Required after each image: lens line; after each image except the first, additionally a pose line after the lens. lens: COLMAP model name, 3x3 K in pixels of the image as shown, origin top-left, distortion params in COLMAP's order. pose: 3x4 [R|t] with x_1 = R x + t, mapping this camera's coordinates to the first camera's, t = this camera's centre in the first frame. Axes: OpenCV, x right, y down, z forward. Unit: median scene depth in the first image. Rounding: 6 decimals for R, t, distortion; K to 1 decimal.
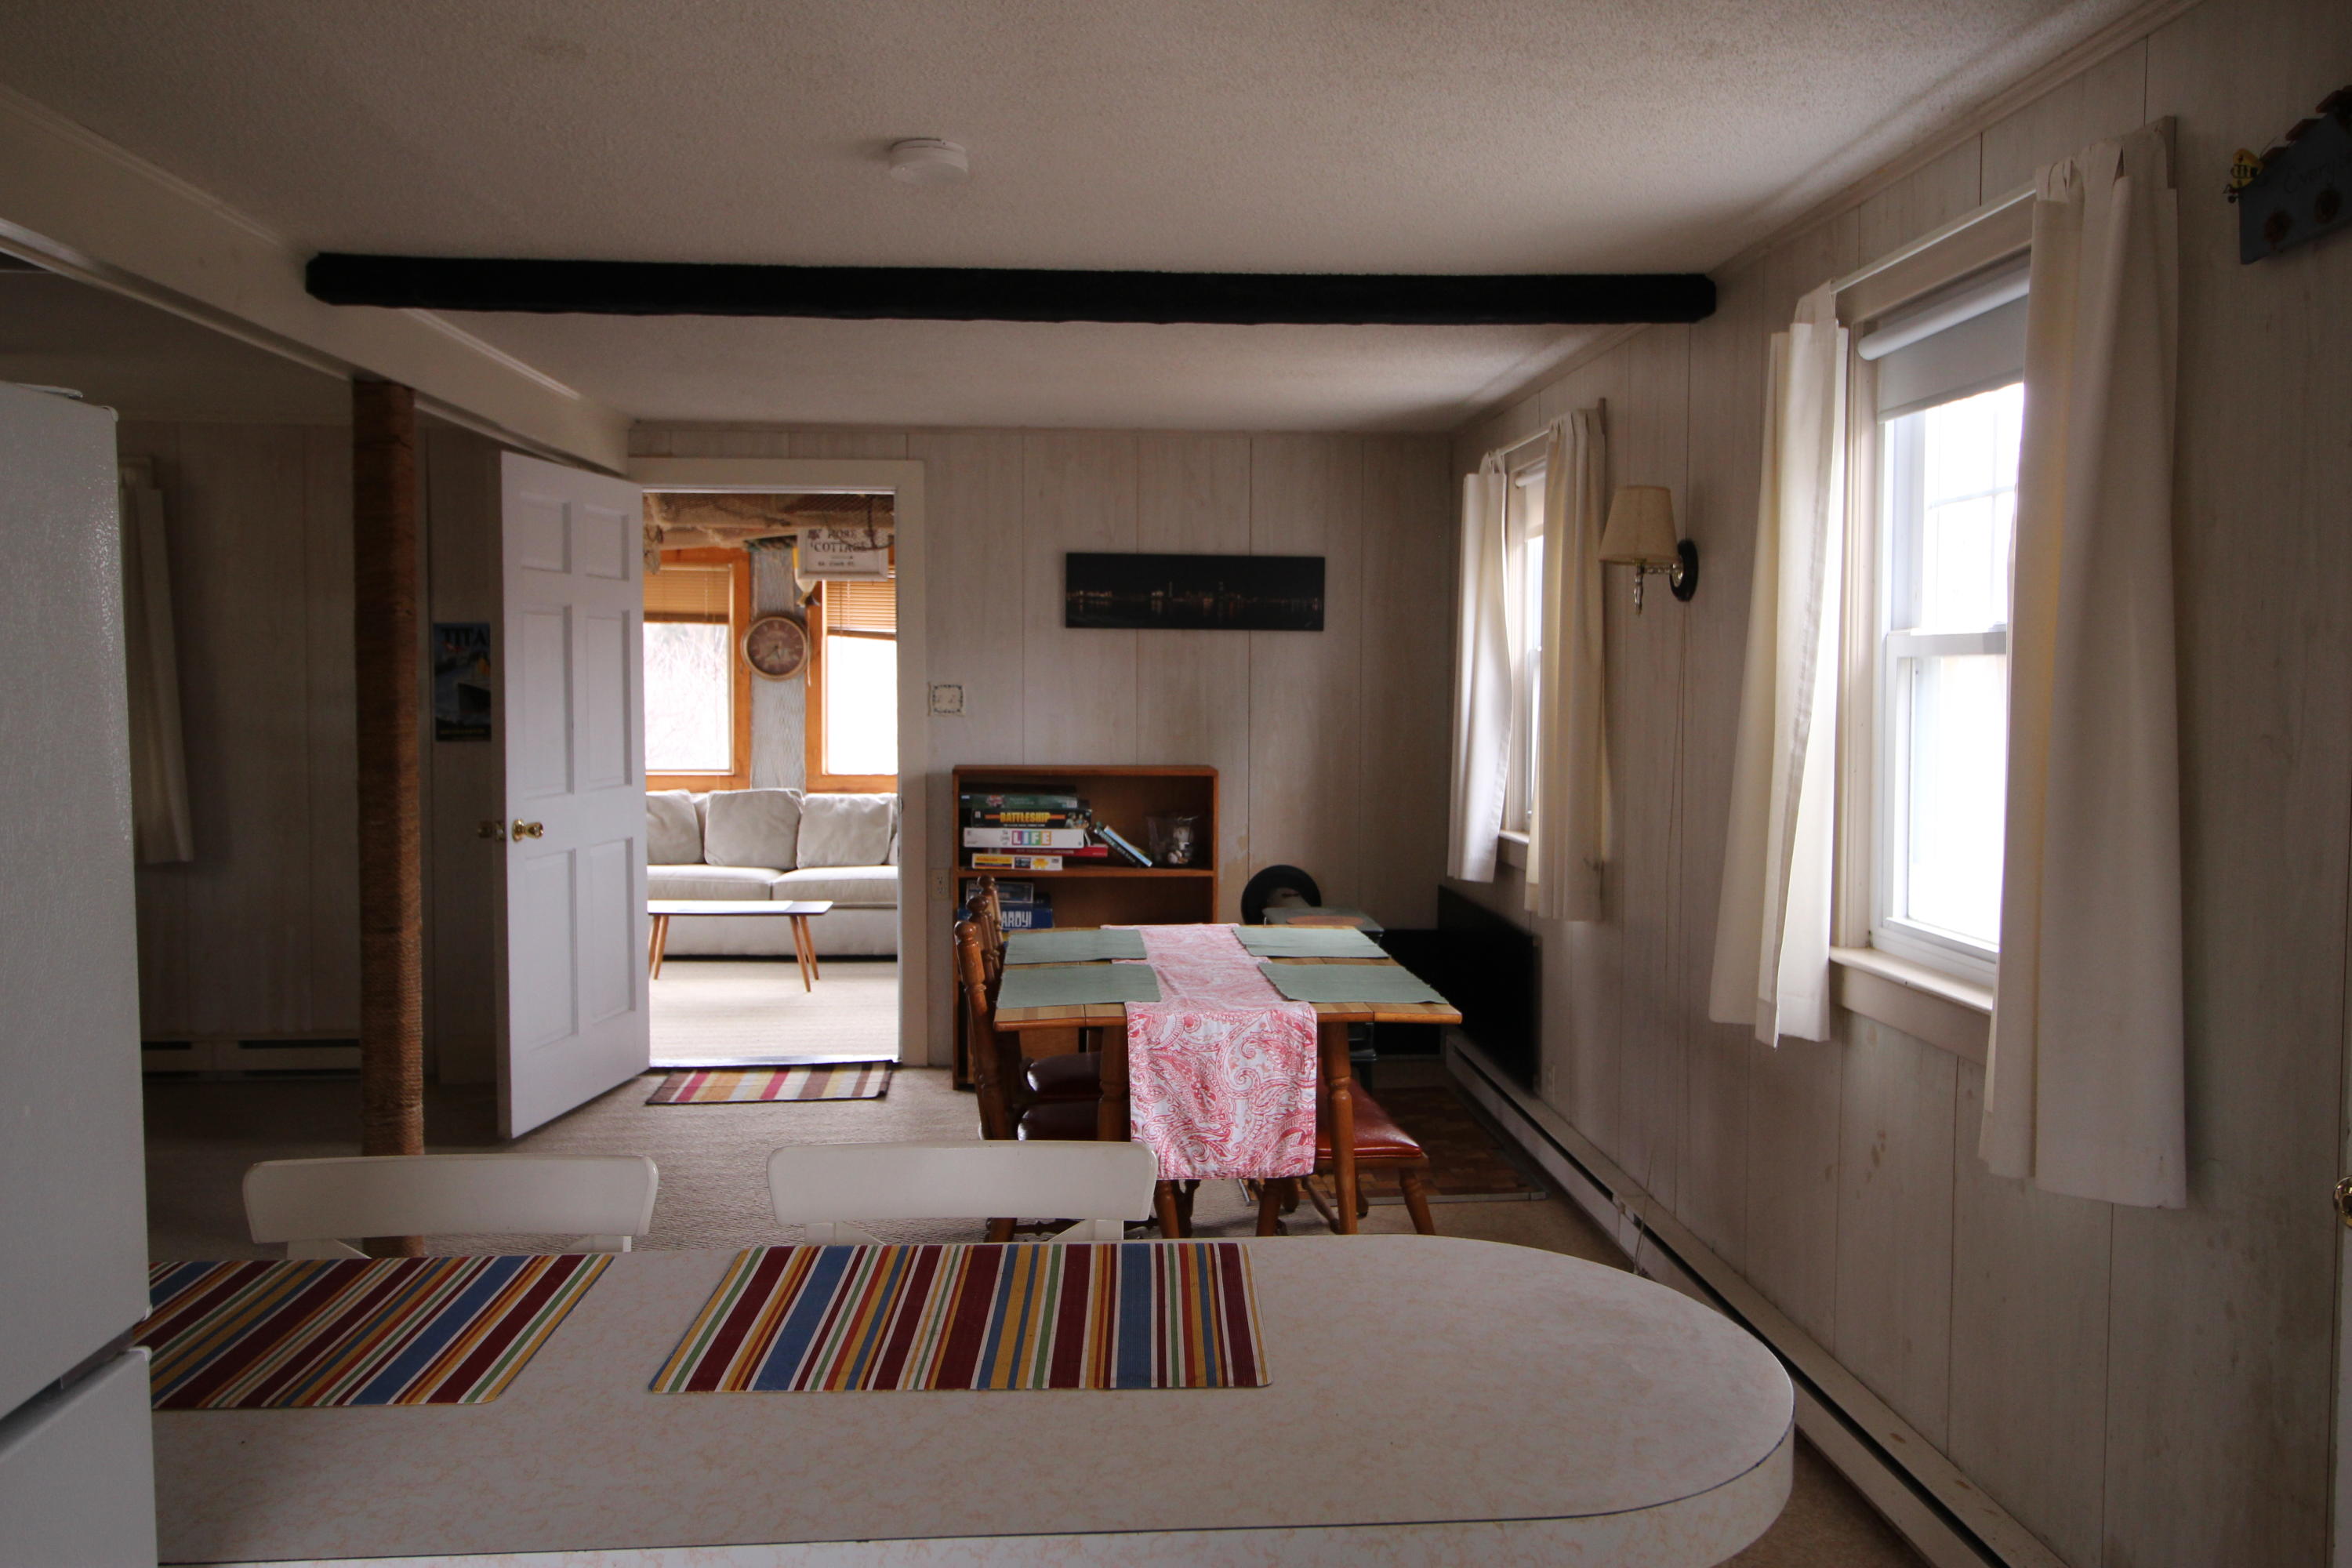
lens RADIAL K [[1708.1, 0, 1207.9], [0, 1708.1, 753.2], [0, 0, 1]] dist [0.012277, -0.012941]
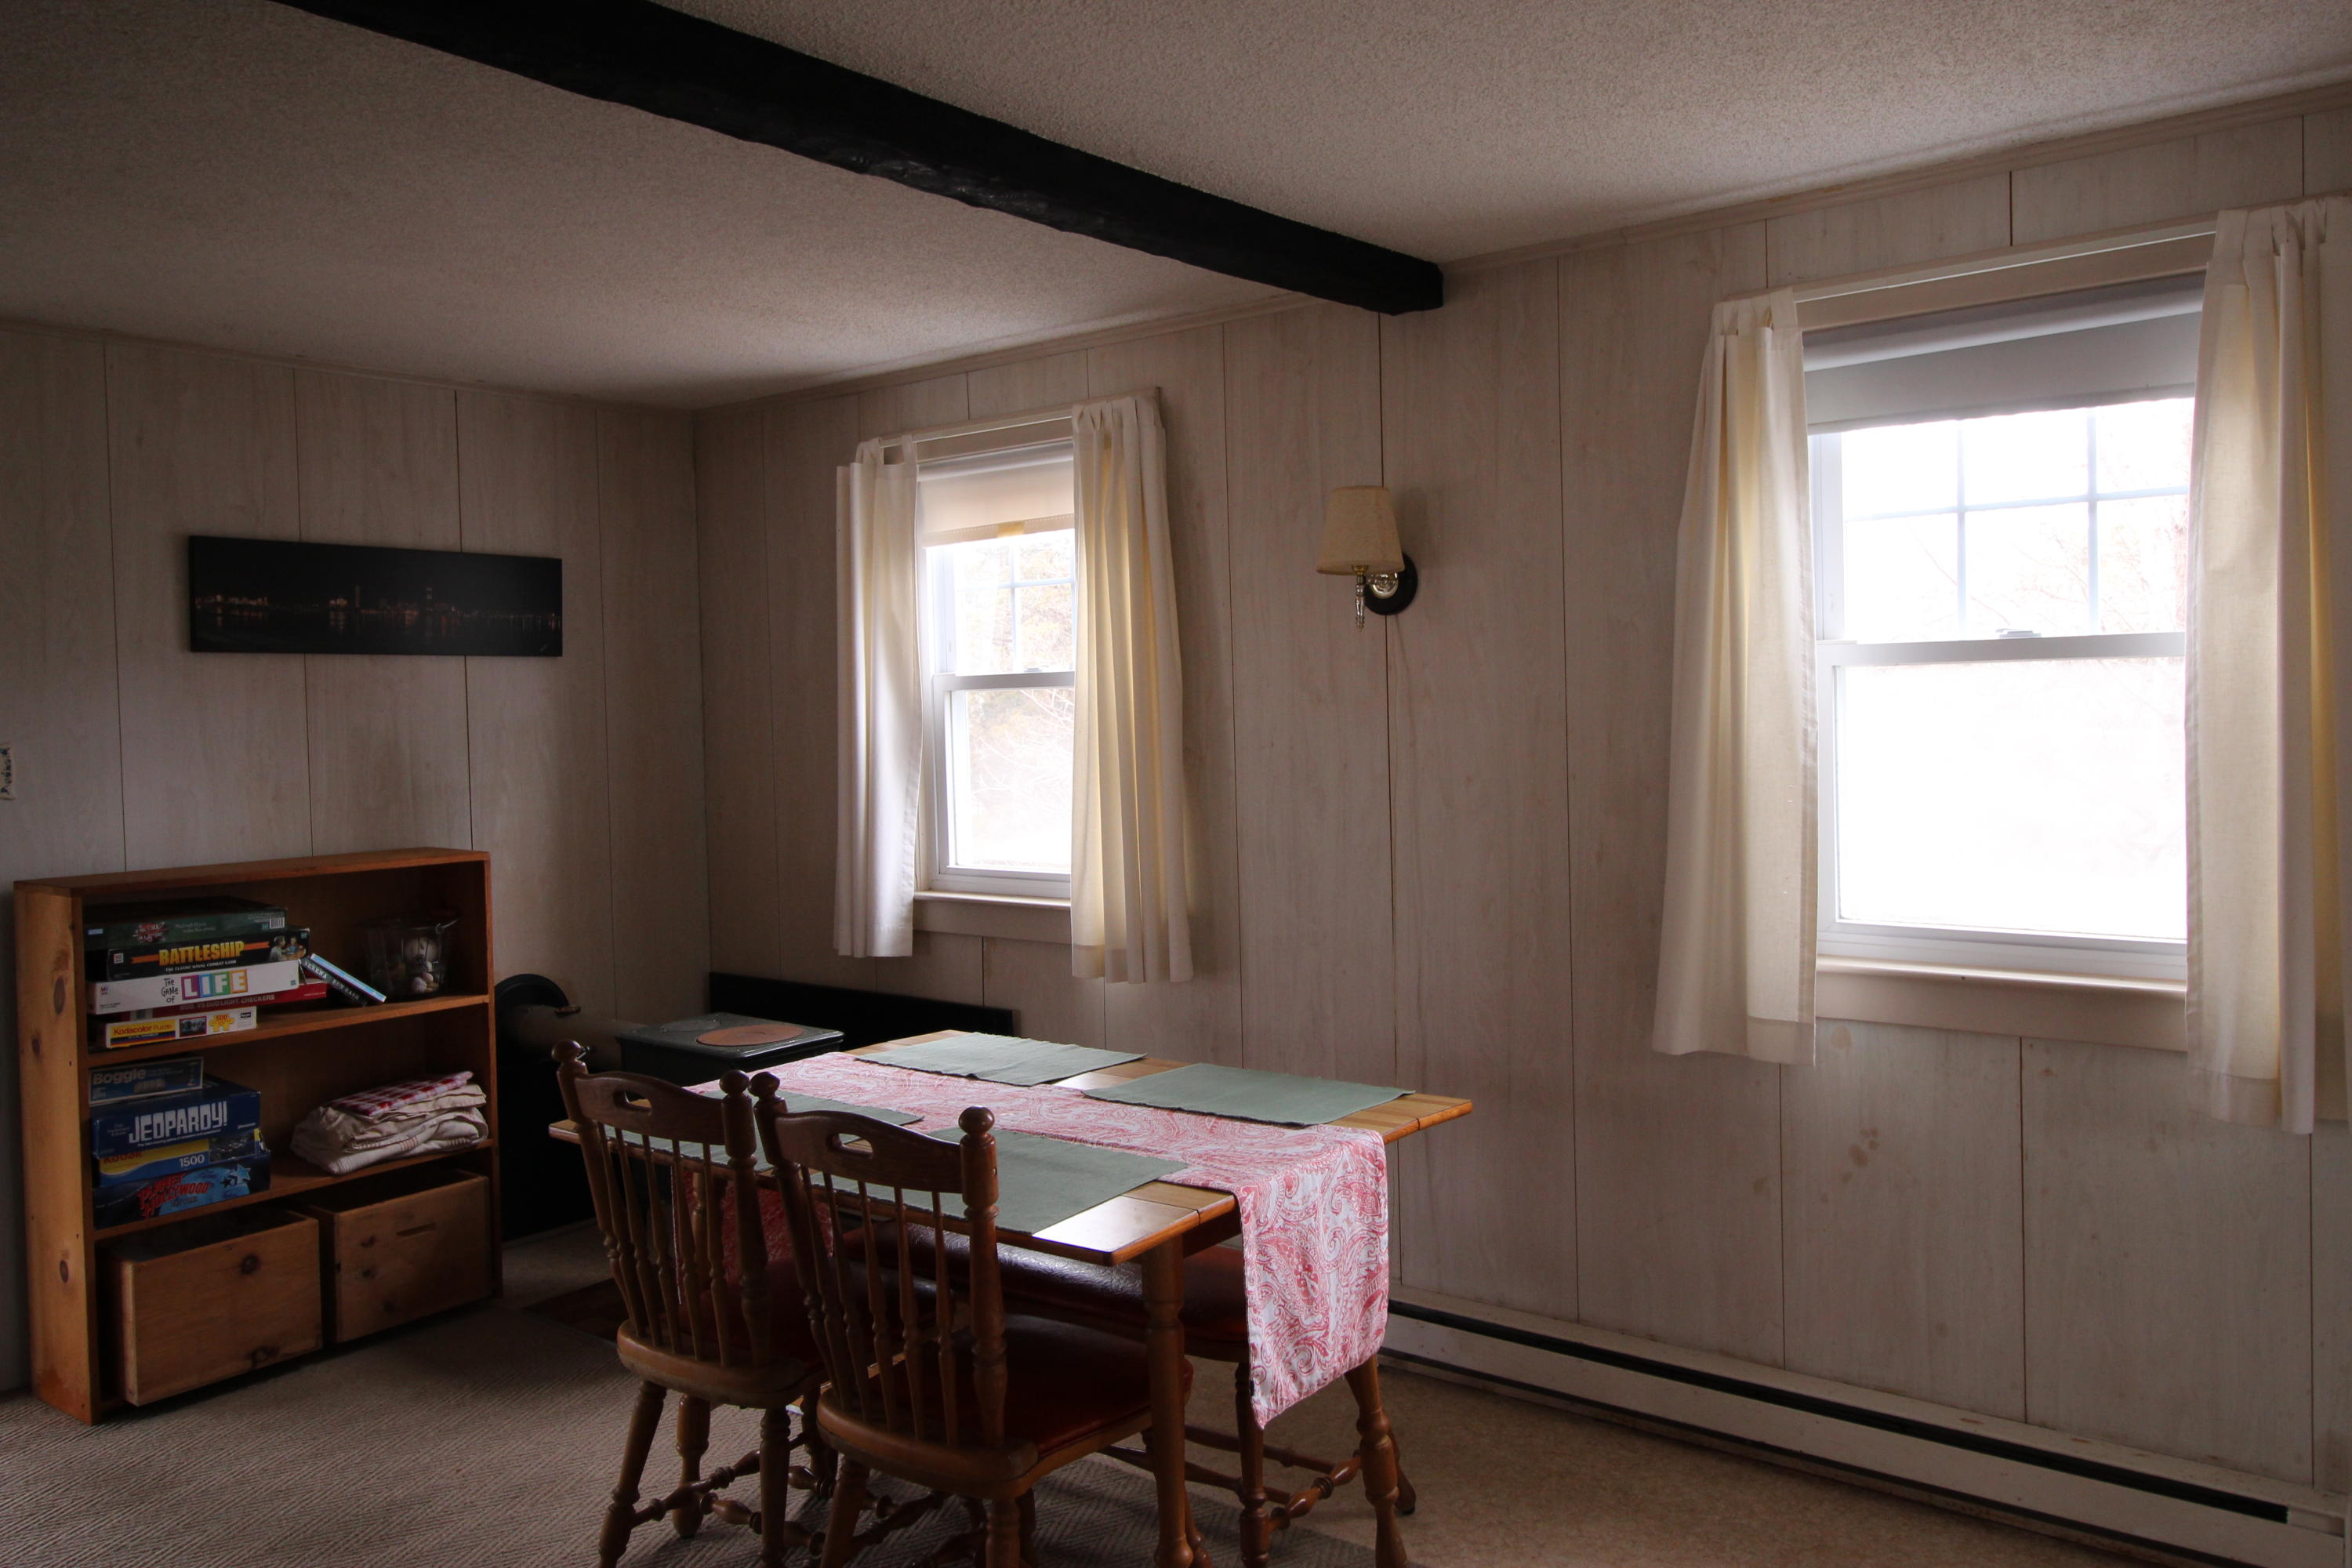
lens RADIAL K [[1708.1, 0, 1207.9], [0, 1708.1, 753.2], [0, 0, 1]] dist [0.012277, -0.012941]
pose [[0.679449, -0.043684, 0.732421, -0.313351], [0.060138, 0.998183, 0.003747, -0.015760], [-0.731254, 0.041500, 0.680841, 0.299983]]
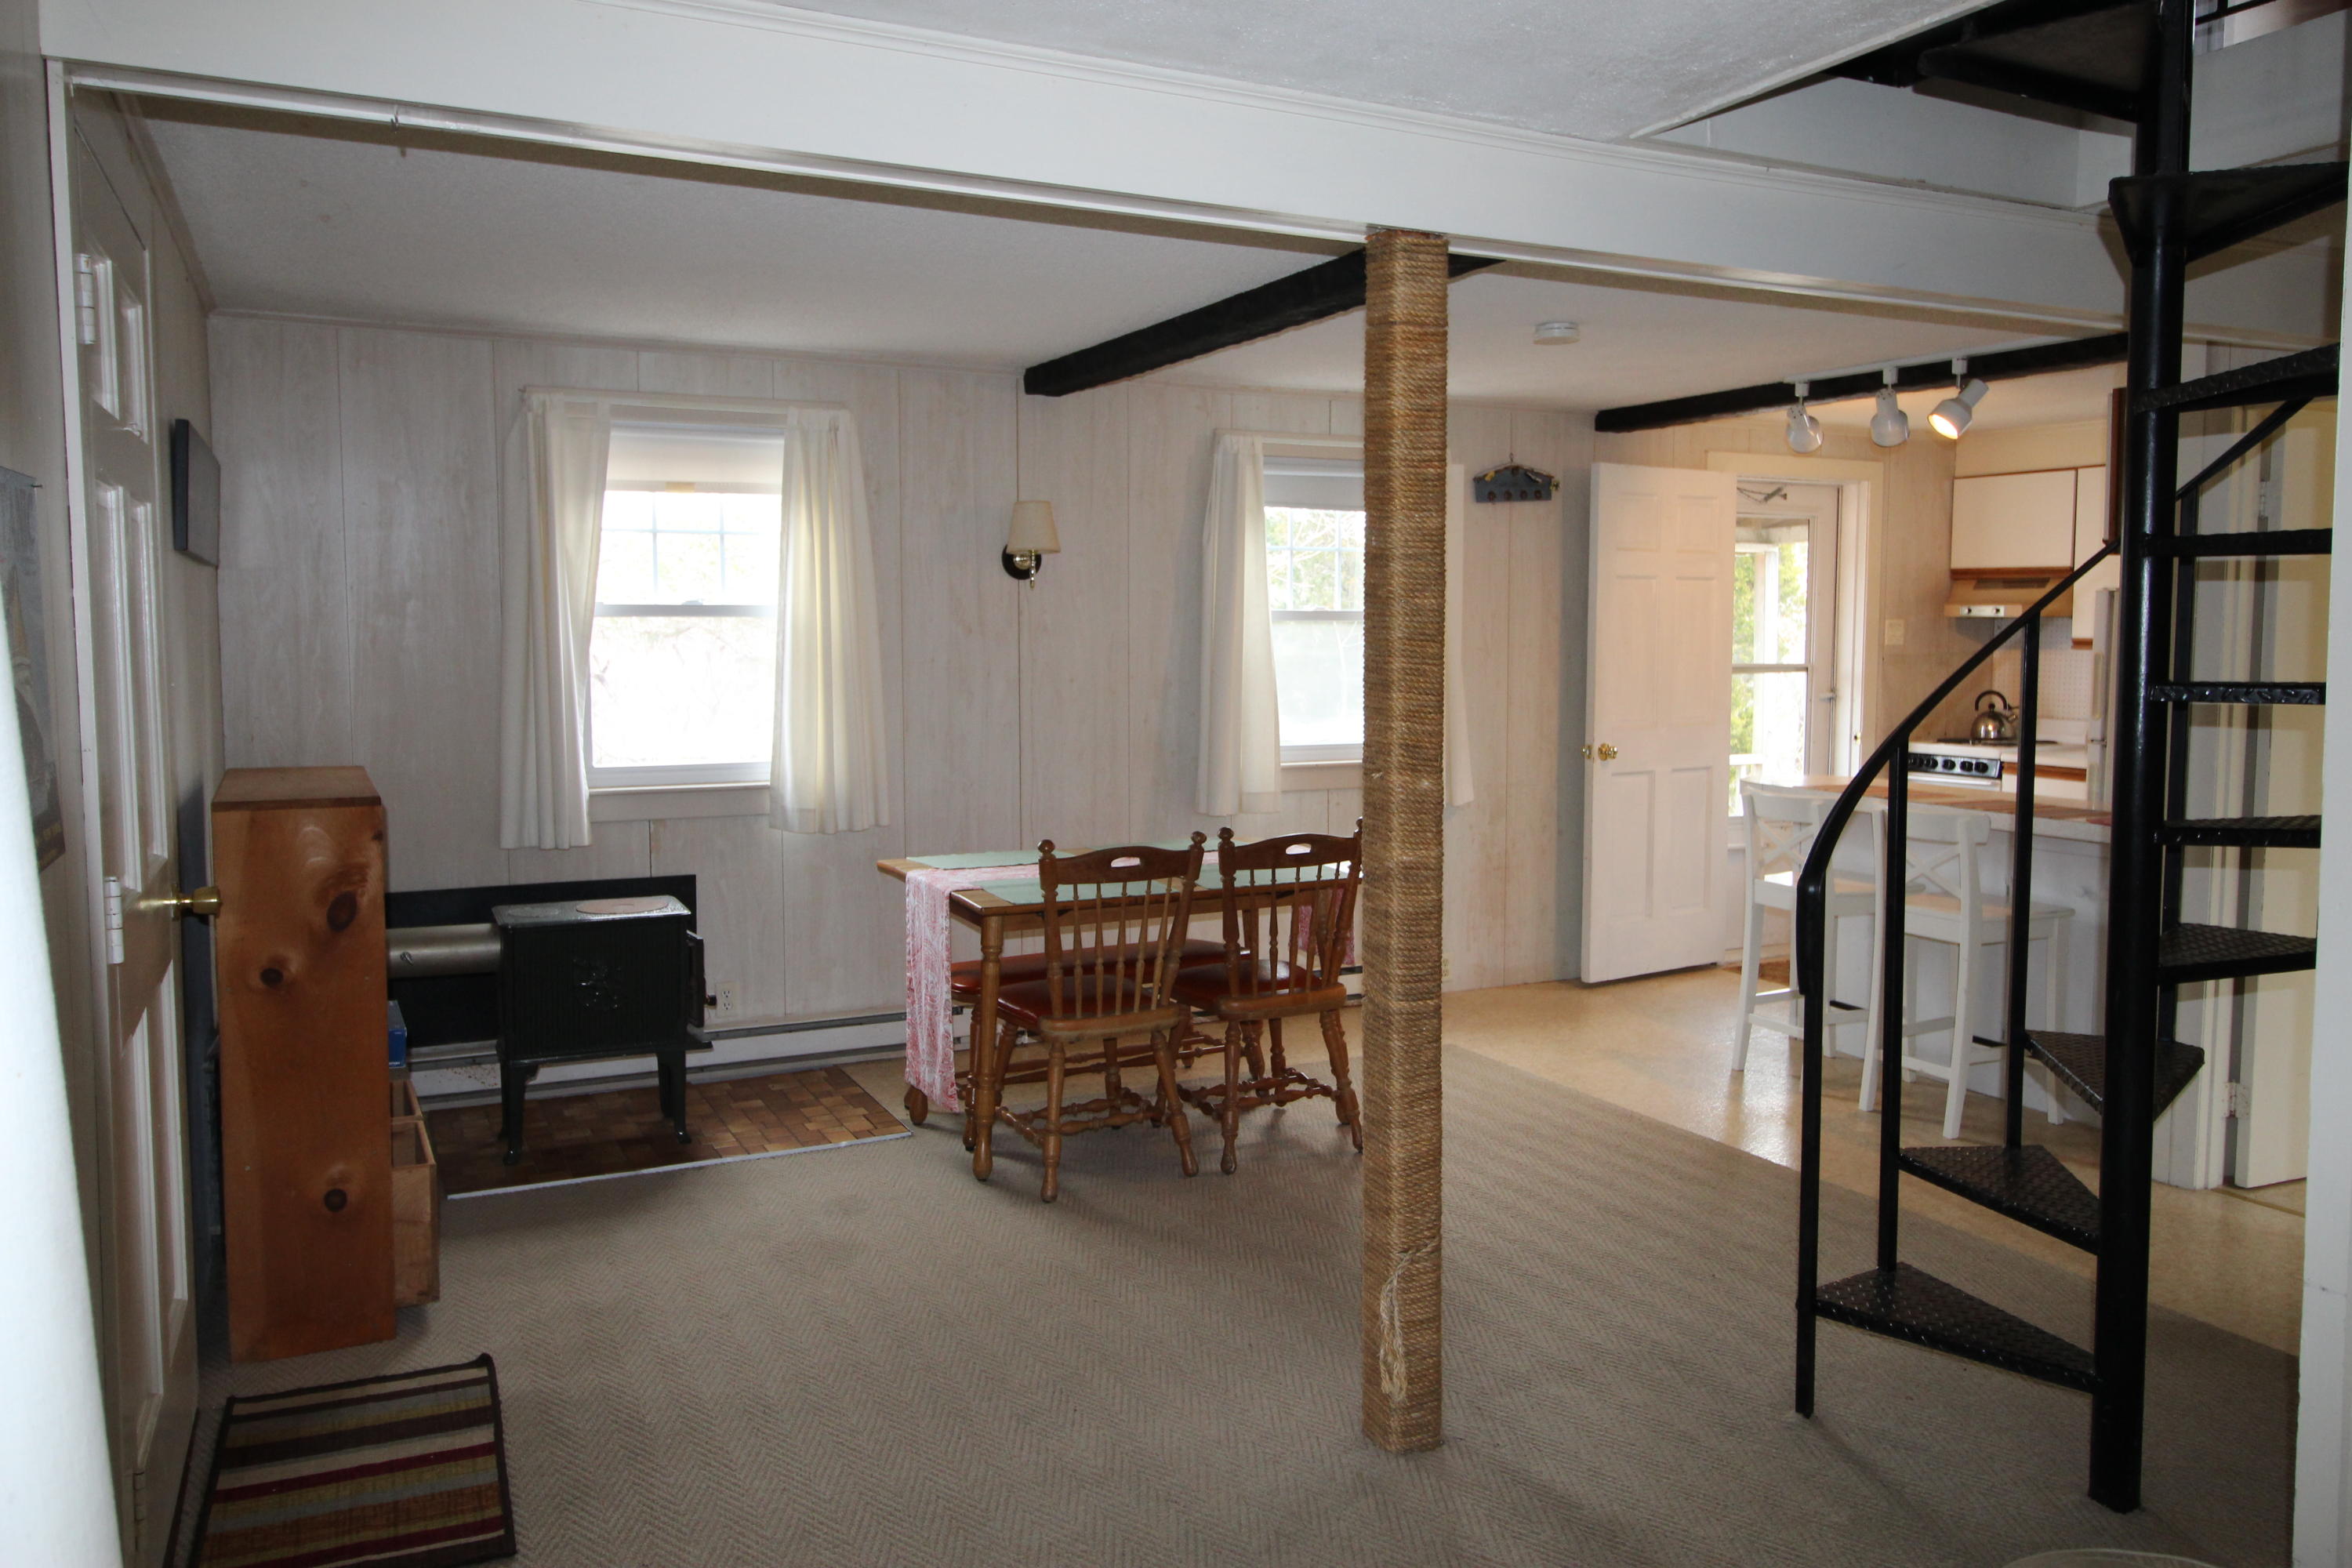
lens RADIAL K [[1708.1, 0, 1207.9], [0, 1708.1, 753.2], [0, 0, 1]] dist [0.012277, -0.012941]
pose [[-0.389651, -0.062625, 0.918831, -0.784306], [0.043791, 0.995297, 0.086407, -0.039989], [-0.919921, 0.073905, -0.385076, 0.968693]]
